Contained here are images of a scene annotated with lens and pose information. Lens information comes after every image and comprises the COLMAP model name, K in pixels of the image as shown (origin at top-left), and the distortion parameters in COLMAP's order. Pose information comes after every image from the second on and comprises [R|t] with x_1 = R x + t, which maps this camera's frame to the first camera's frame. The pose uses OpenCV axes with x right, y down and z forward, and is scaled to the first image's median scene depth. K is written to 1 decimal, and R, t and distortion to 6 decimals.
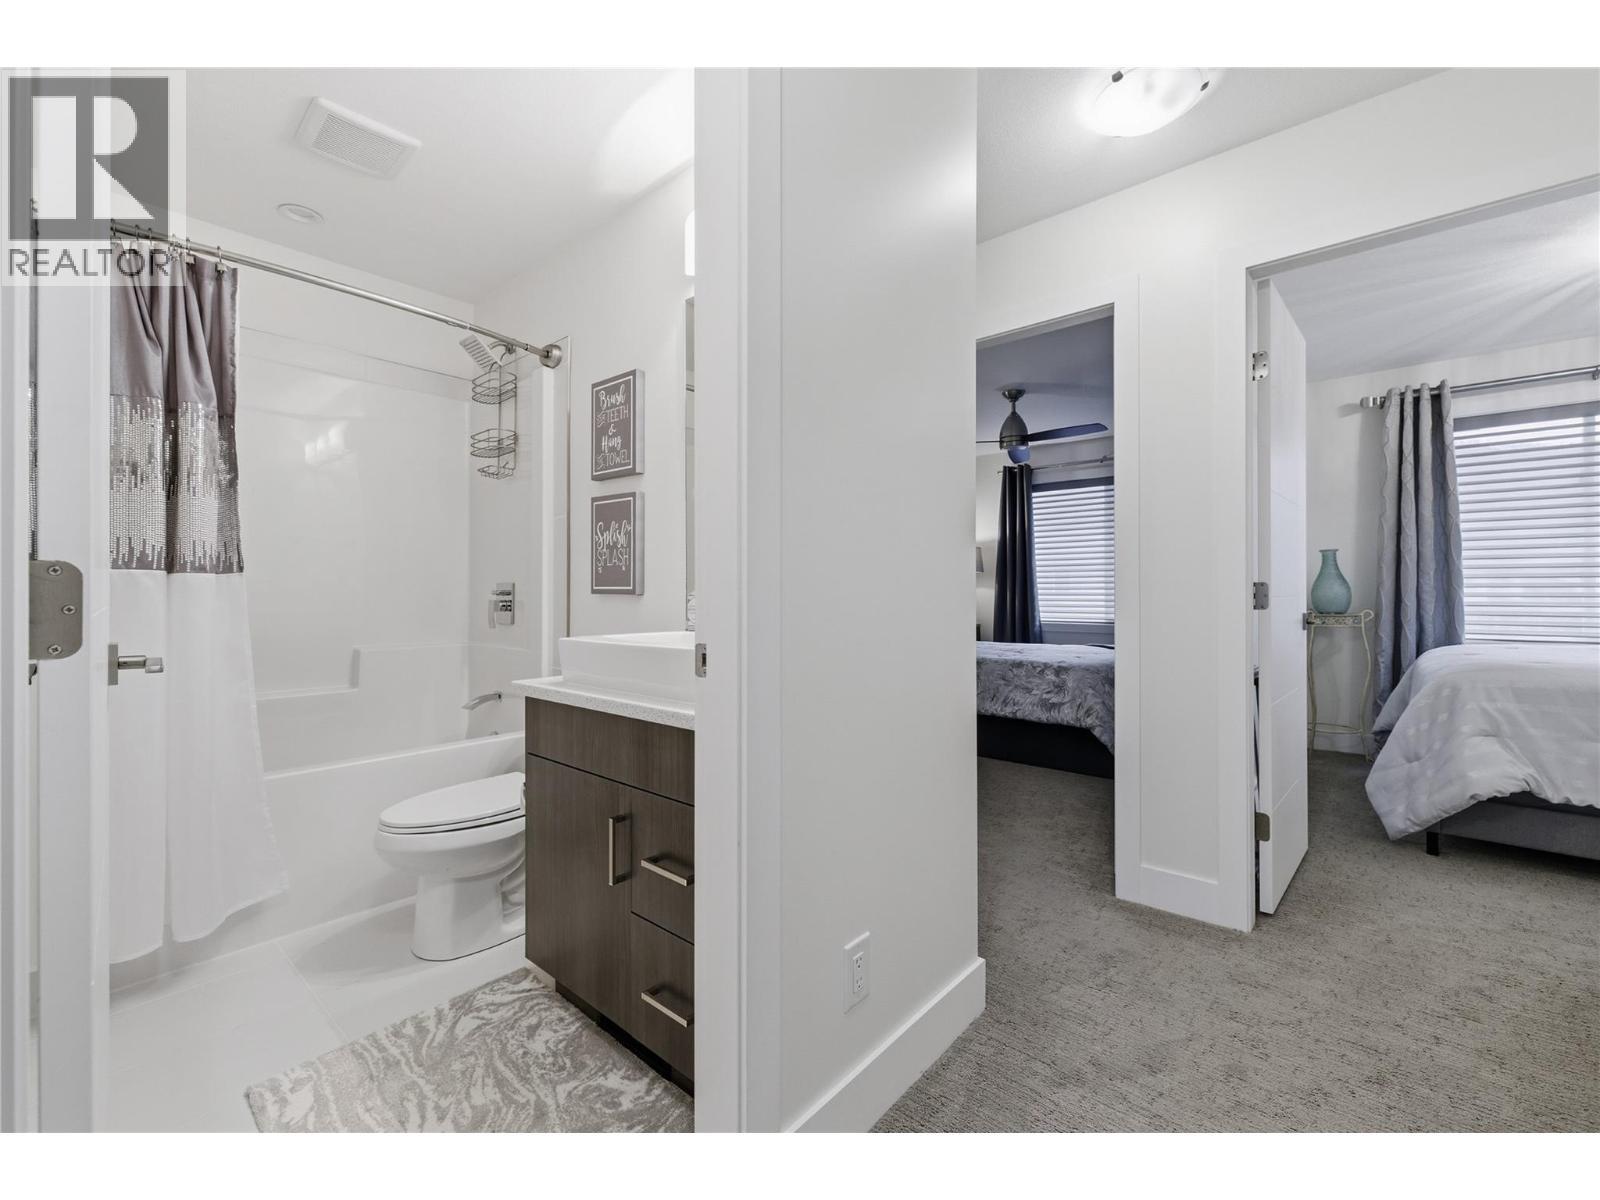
lens RADIAL K [[667.7, 0, 800.0], [0, 667.7, 600.0], [0, 0, 1]] dist [-0.002066, -0.000104]
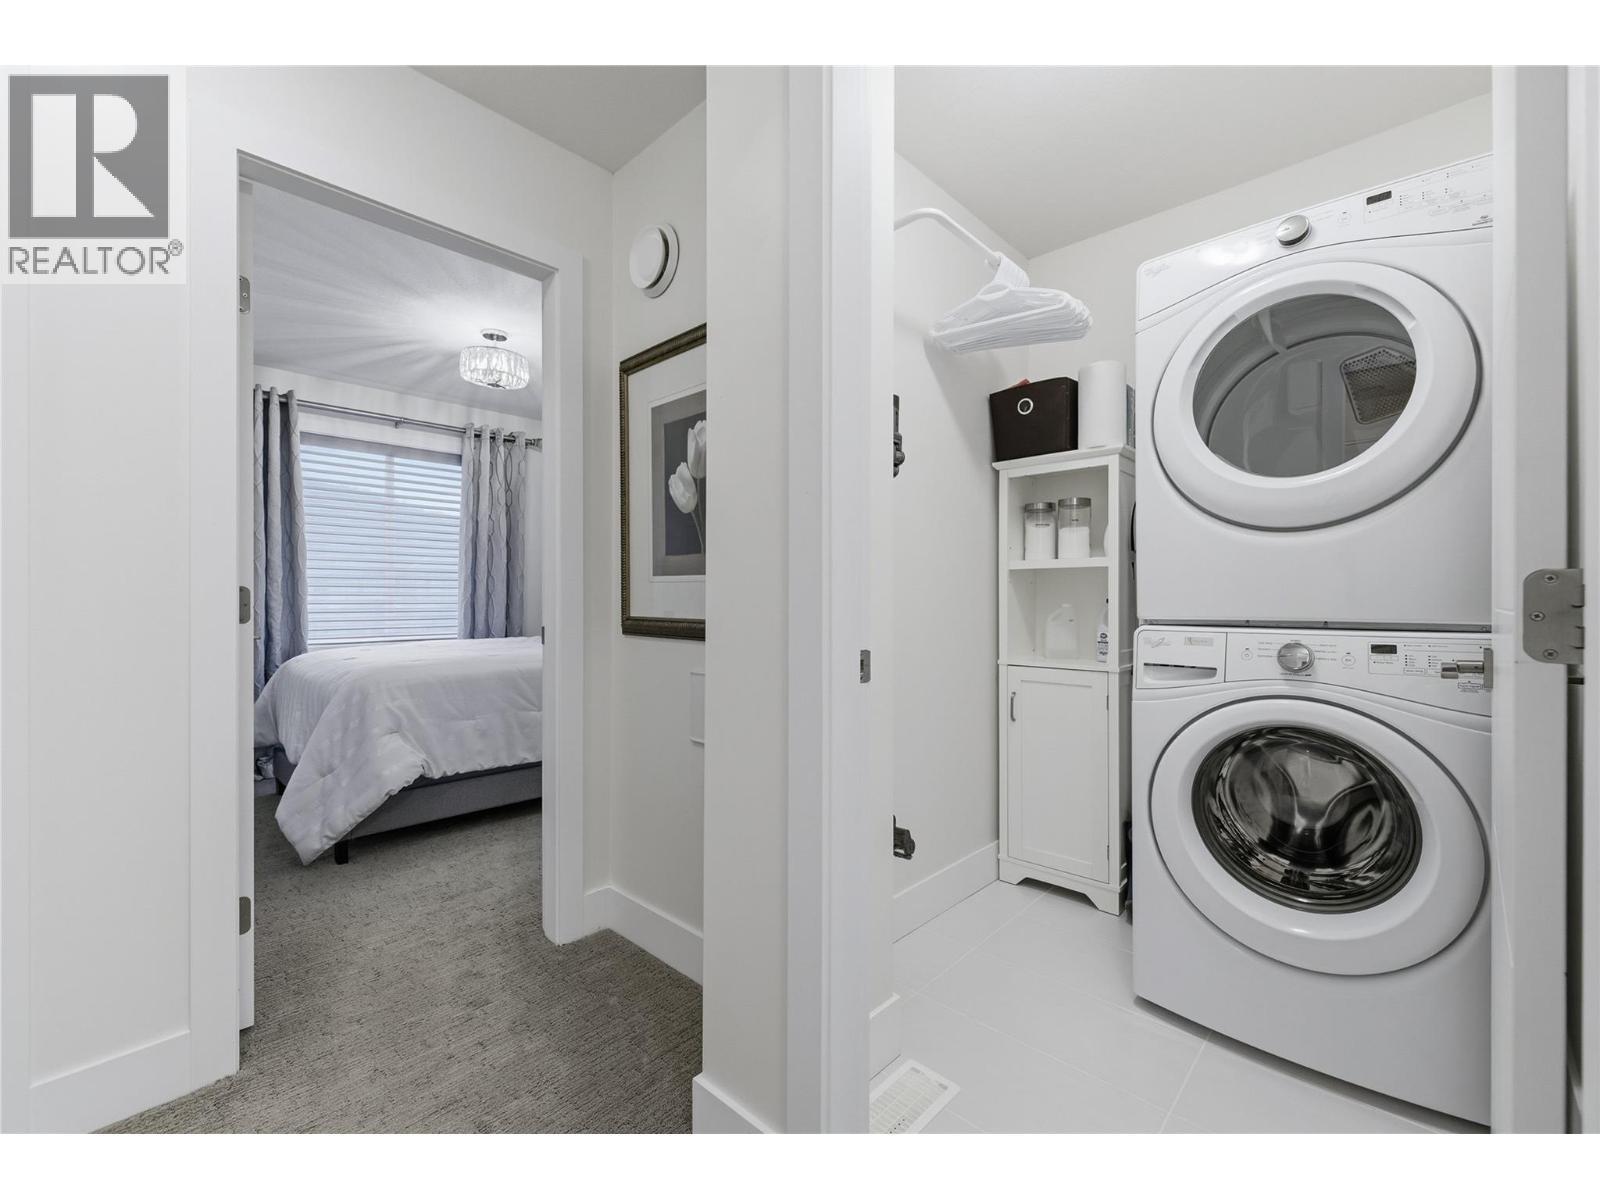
lens RADIAL K [[667.7, 0, 800.0], [0, 667.7, 600.0], [0, 0, 1]] dist [-0.002066, -0.000104]
pose [[0.045587, -0.001517, 0.998959, -0.010384], [0.013366, 0.999910, 0.000908, -0.002263], [-0.998871, 0.013311, 0.045603, 0.189887]]
